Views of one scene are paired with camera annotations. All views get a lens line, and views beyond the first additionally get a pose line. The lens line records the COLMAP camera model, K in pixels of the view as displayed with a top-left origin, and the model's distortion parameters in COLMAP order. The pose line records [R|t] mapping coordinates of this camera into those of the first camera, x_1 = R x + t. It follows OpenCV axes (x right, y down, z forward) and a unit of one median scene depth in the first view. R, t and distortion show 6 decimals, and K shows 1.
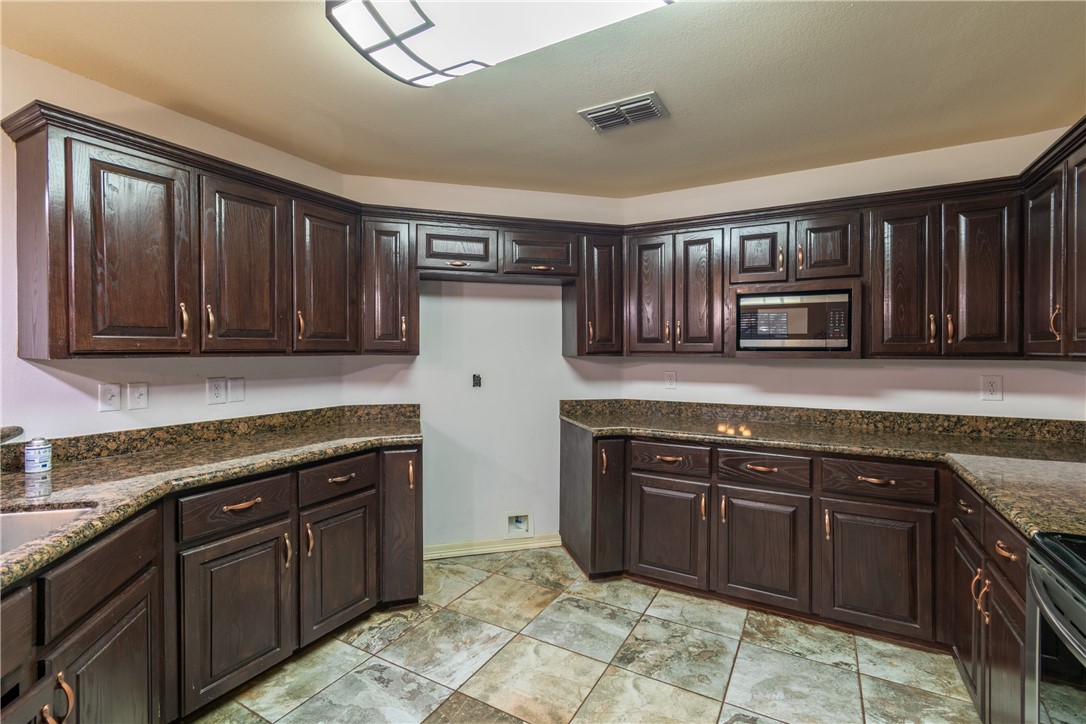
lens RADIAL K [[485.4, 0, 543.7], [0, 485.4, 356.8], [0, 0, 1]] dist [-0.002229, 0.000785]
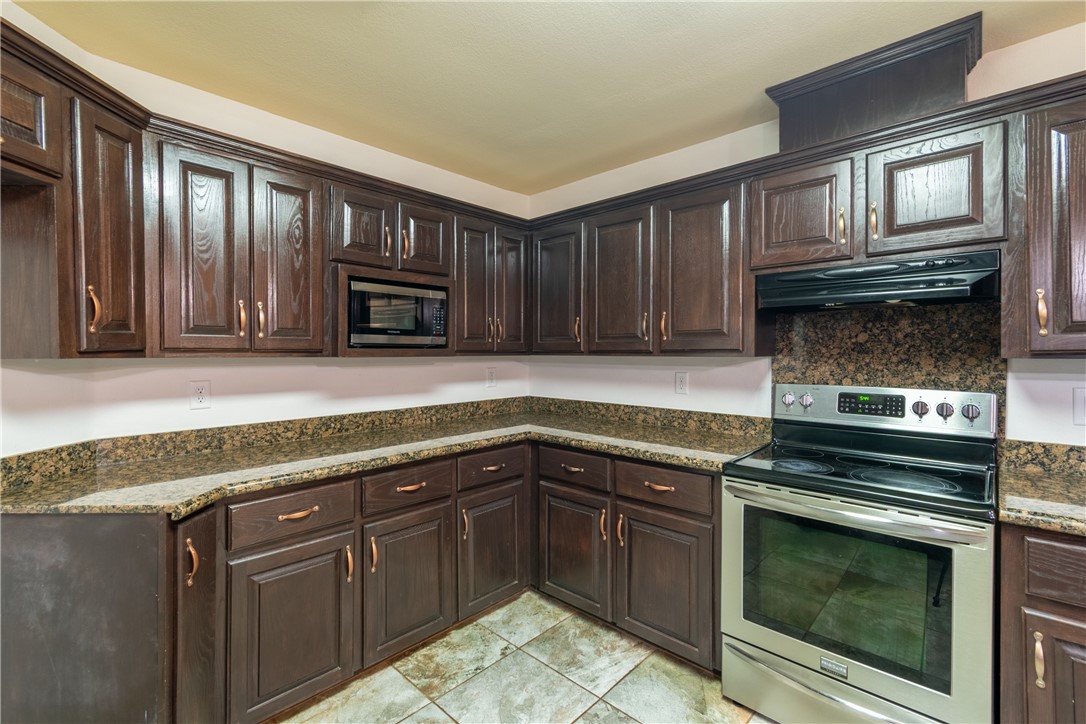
lens RADIAL K [[485.4, 0, 541.1], [0, 485.4, 355.4], [0, 0, 1]] dist [-0.002229, 0.000785]
pose [[0.251697, -0.011932, 0.967732, -0.296656], [0.010894, 0.999896, 0.009495, -0.004934], [-0.967745, 0.008153, 0.251801, 0.542084]]
